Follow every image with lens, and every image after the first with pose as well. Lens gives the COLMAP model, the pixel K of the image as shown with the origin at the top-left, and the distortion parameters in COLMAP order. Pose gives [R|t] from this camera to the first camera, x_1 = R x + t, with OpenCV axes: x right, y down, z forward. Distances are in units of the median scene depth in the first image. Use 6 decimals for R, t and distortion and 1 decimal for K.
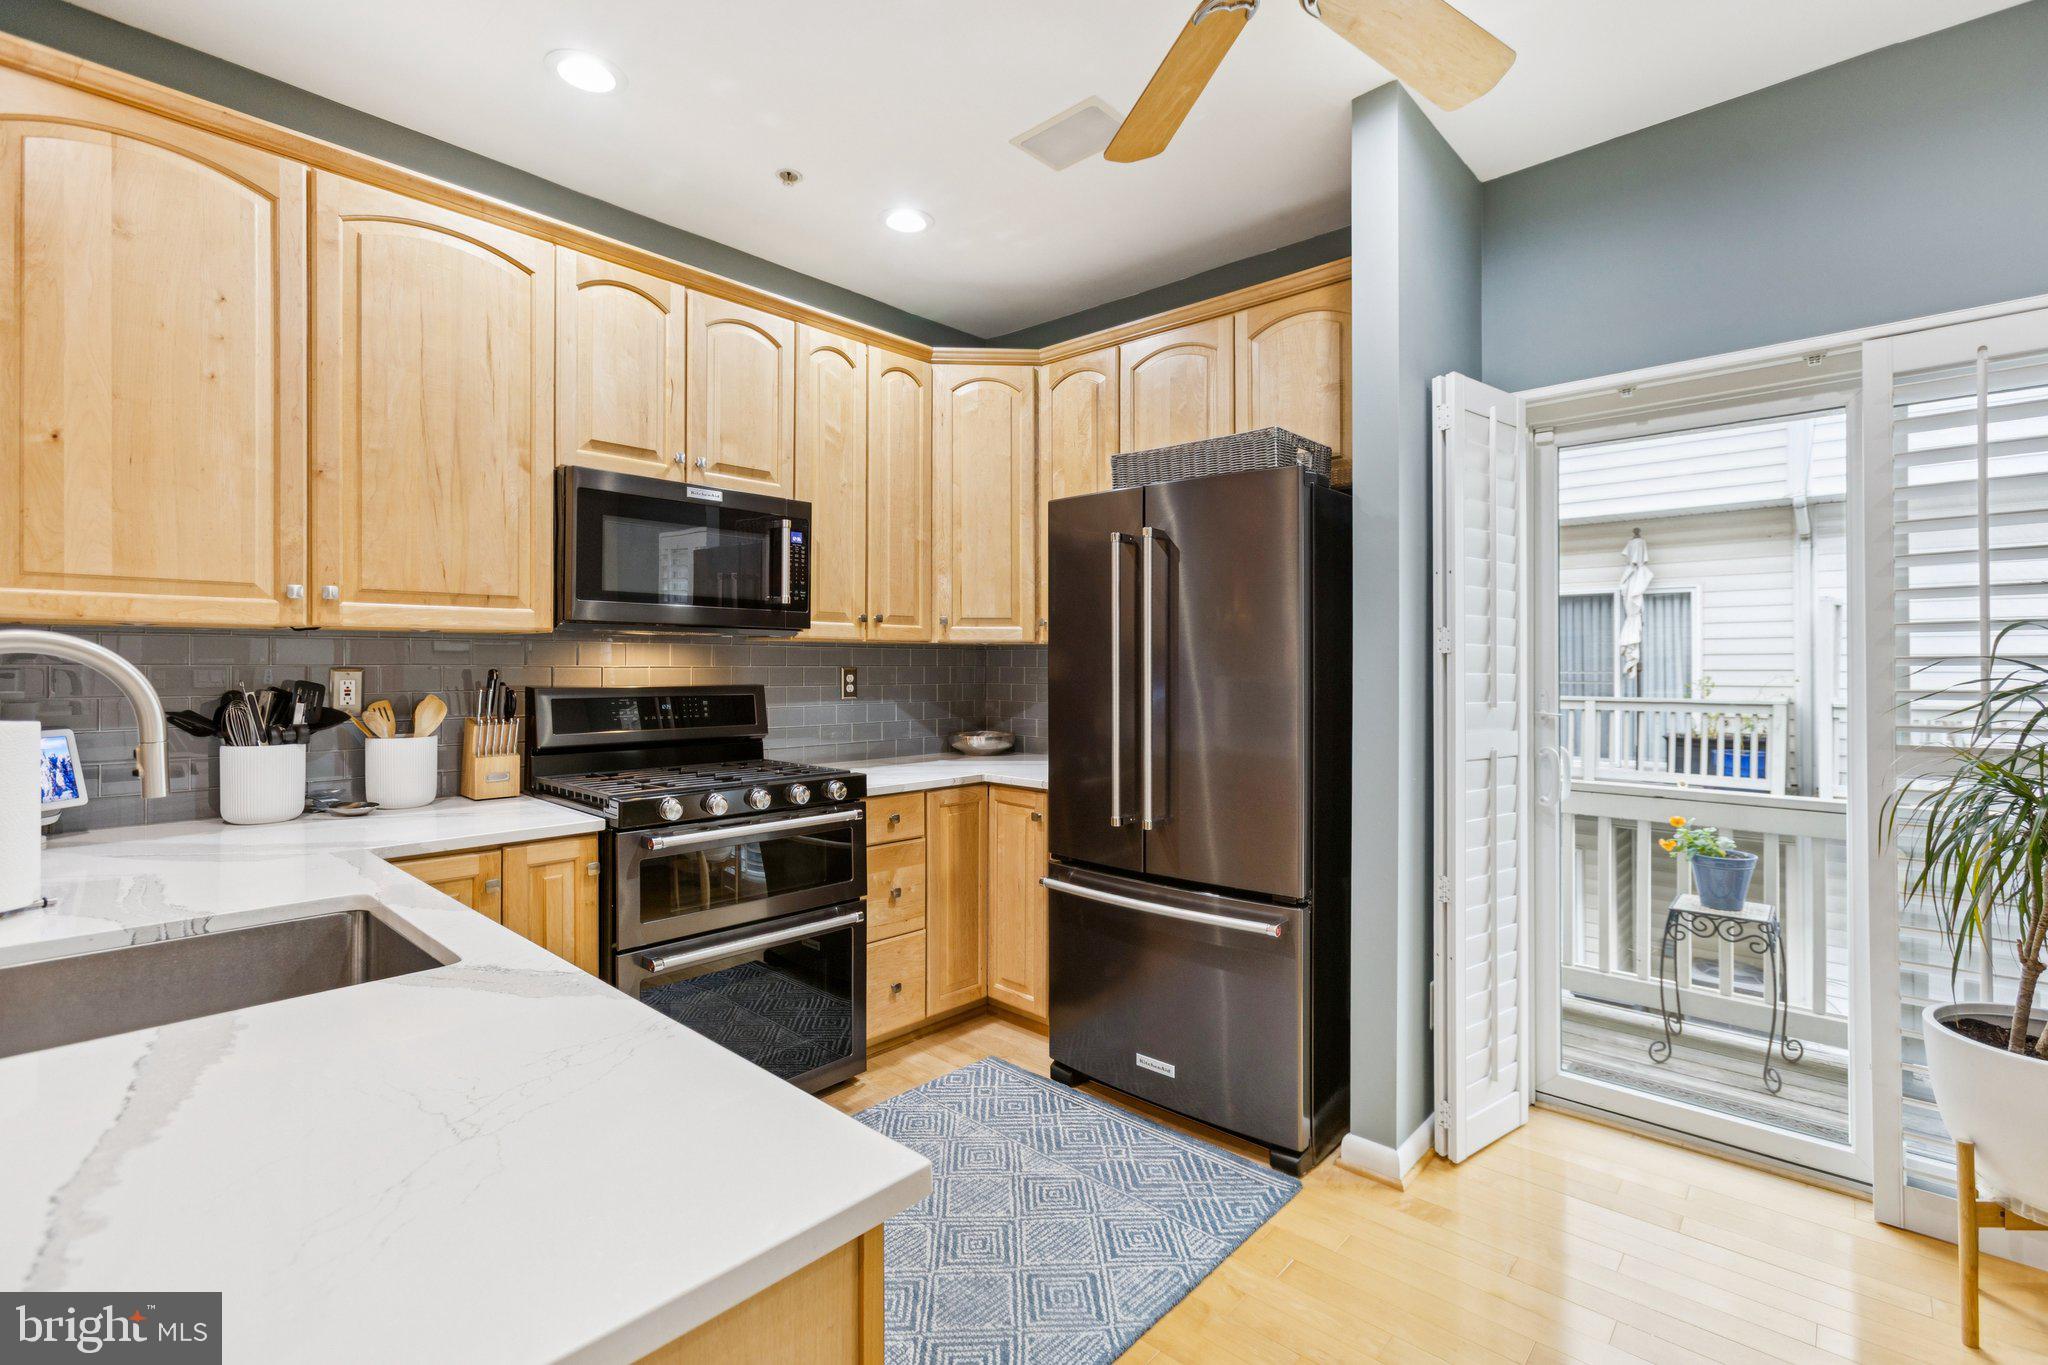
lens RADIAL K [[925.0, 0, 1042.7], [0, 925.0, 661.9], [0, 0, 1]] dist [-0.009949, 0.008380]
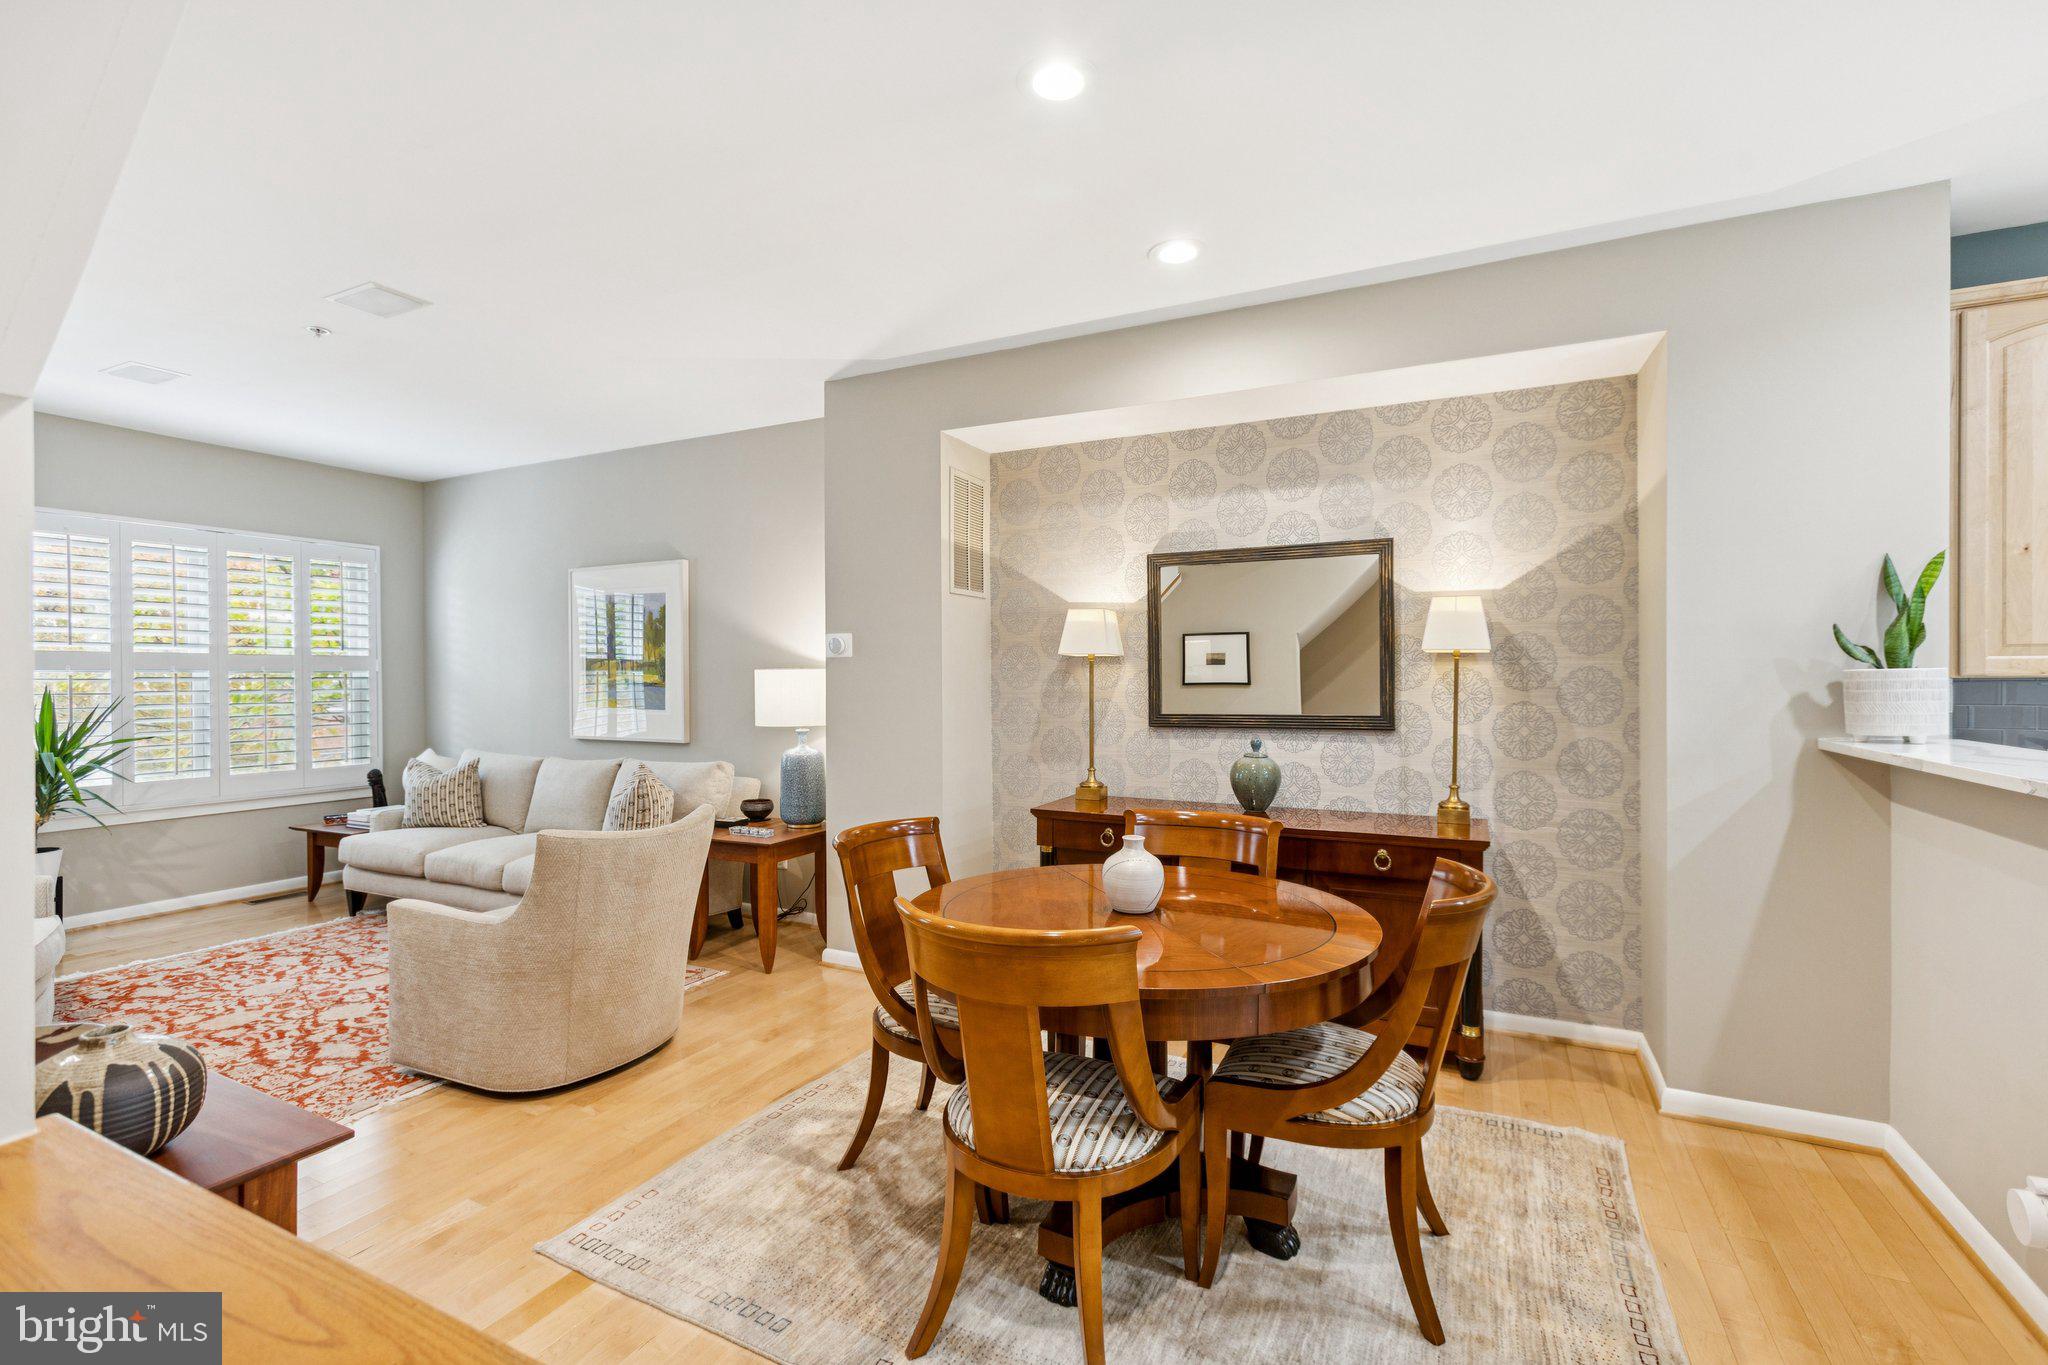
lens RADIAL K [[925.0, 0, 1031.9], [0, 925.0, 691.5], [0, 0, 1]] dist [-0.009949, 0.008380]
pose [[0.262284, 0.010473, -0.964934, -0.051061], [0.008915, 0.999872, 0.013275, -0.033522], [0.964950, -0.012084, 0.262157, -0.528607]]
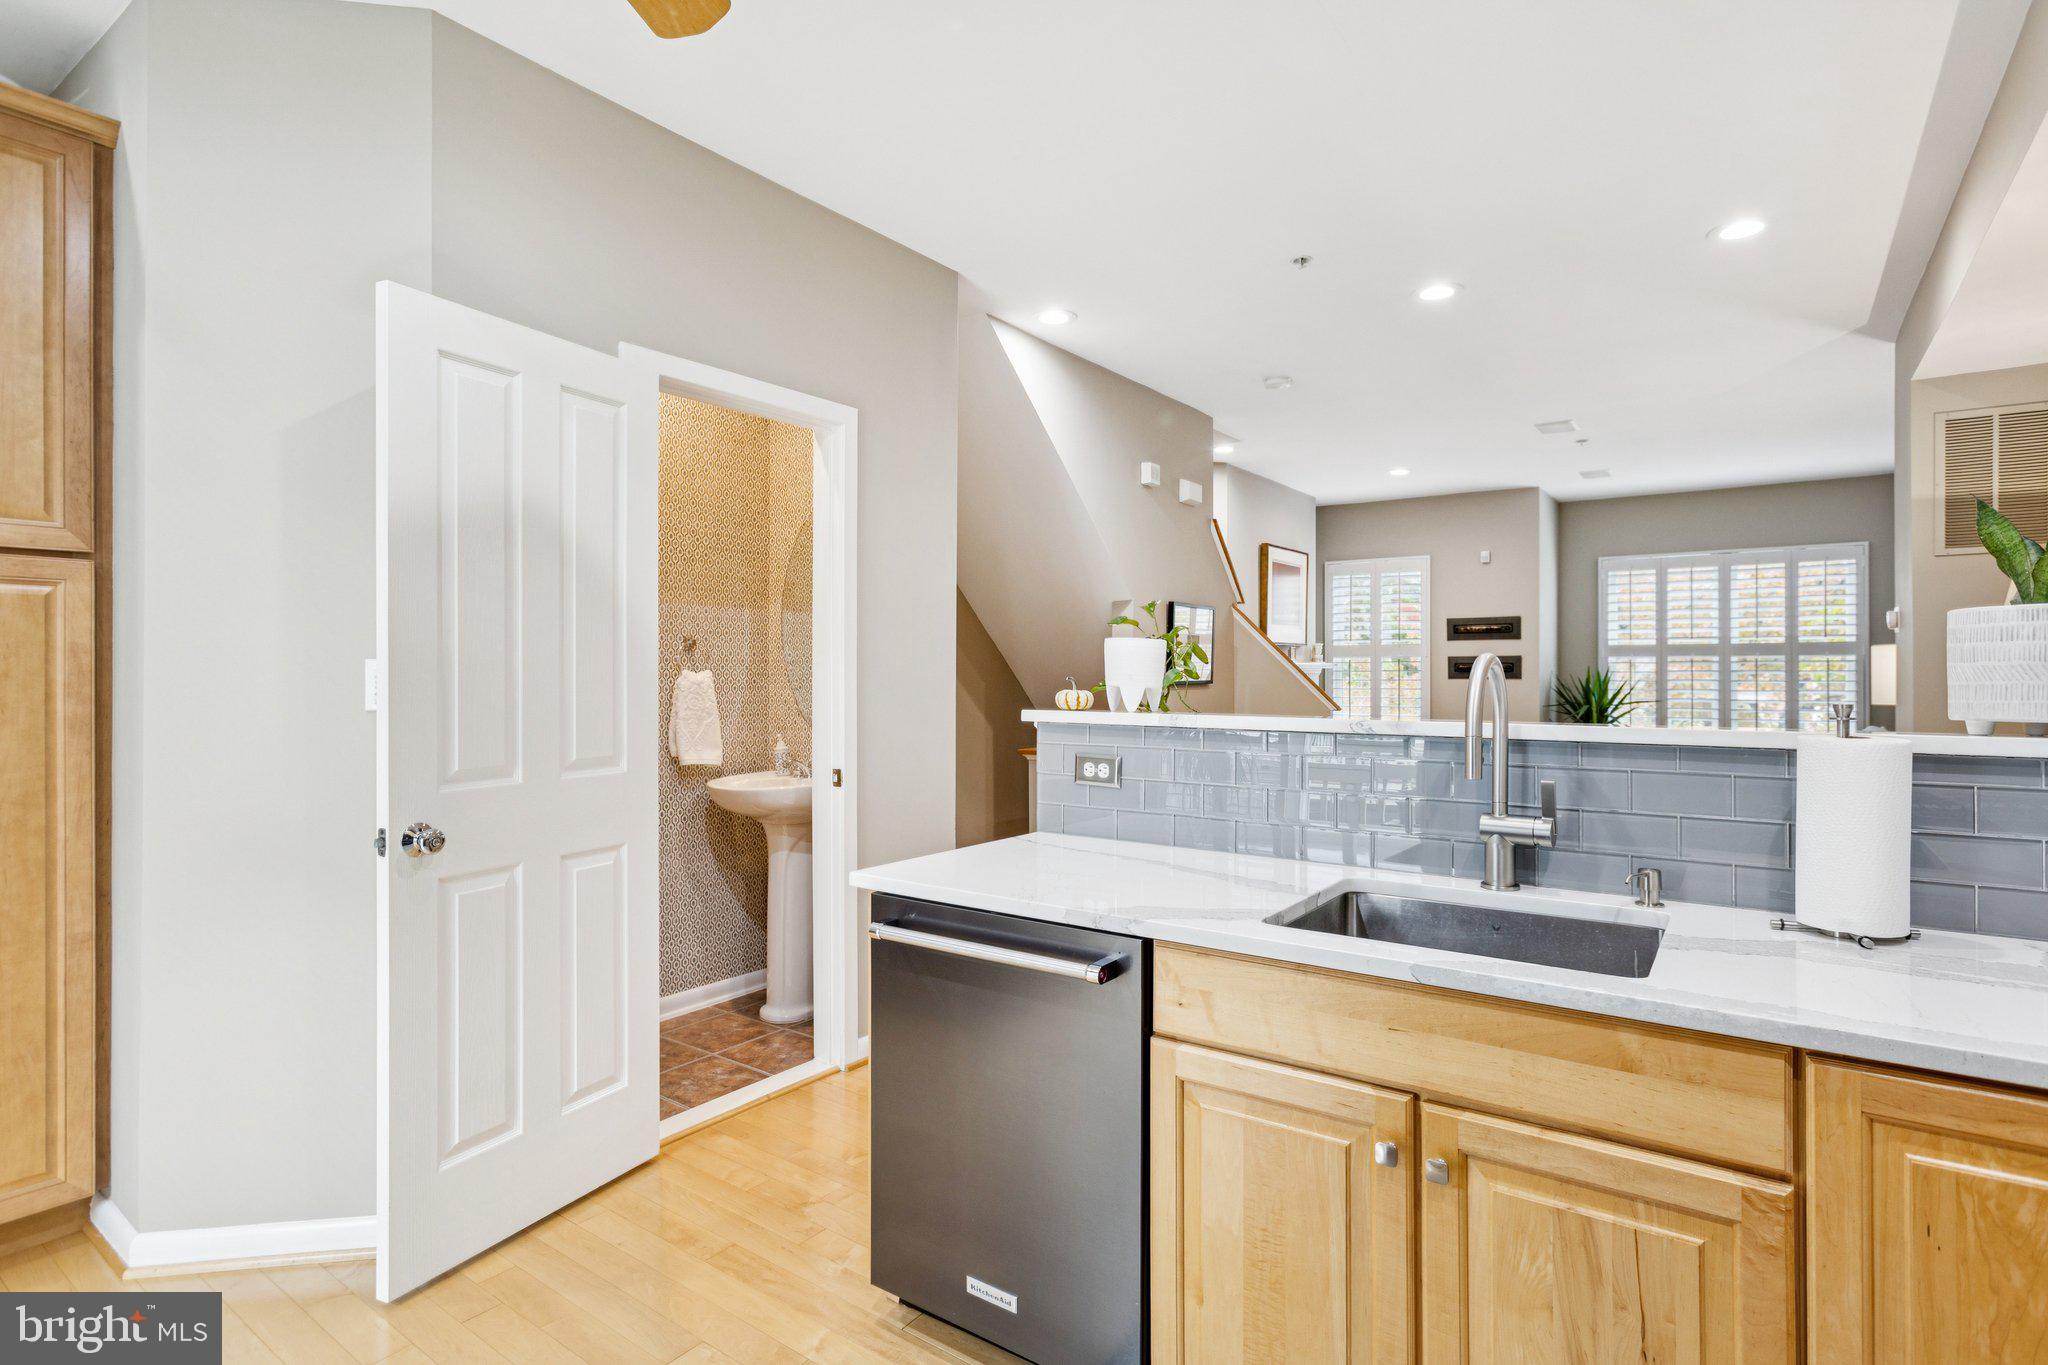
lens RADIAL K [[998.4, 0, 1019.3], [0, 998.4, 675.8], [0, 0, 1]] dist [-0.020354, -0.000341]
pose [[-0.994657, -0.002349, -0.103206, -0.082558], [-0.002028, 0.999993, -0.003218, 0.002701], [0.103213, -0.002992, -0.994655, 0.898596]]
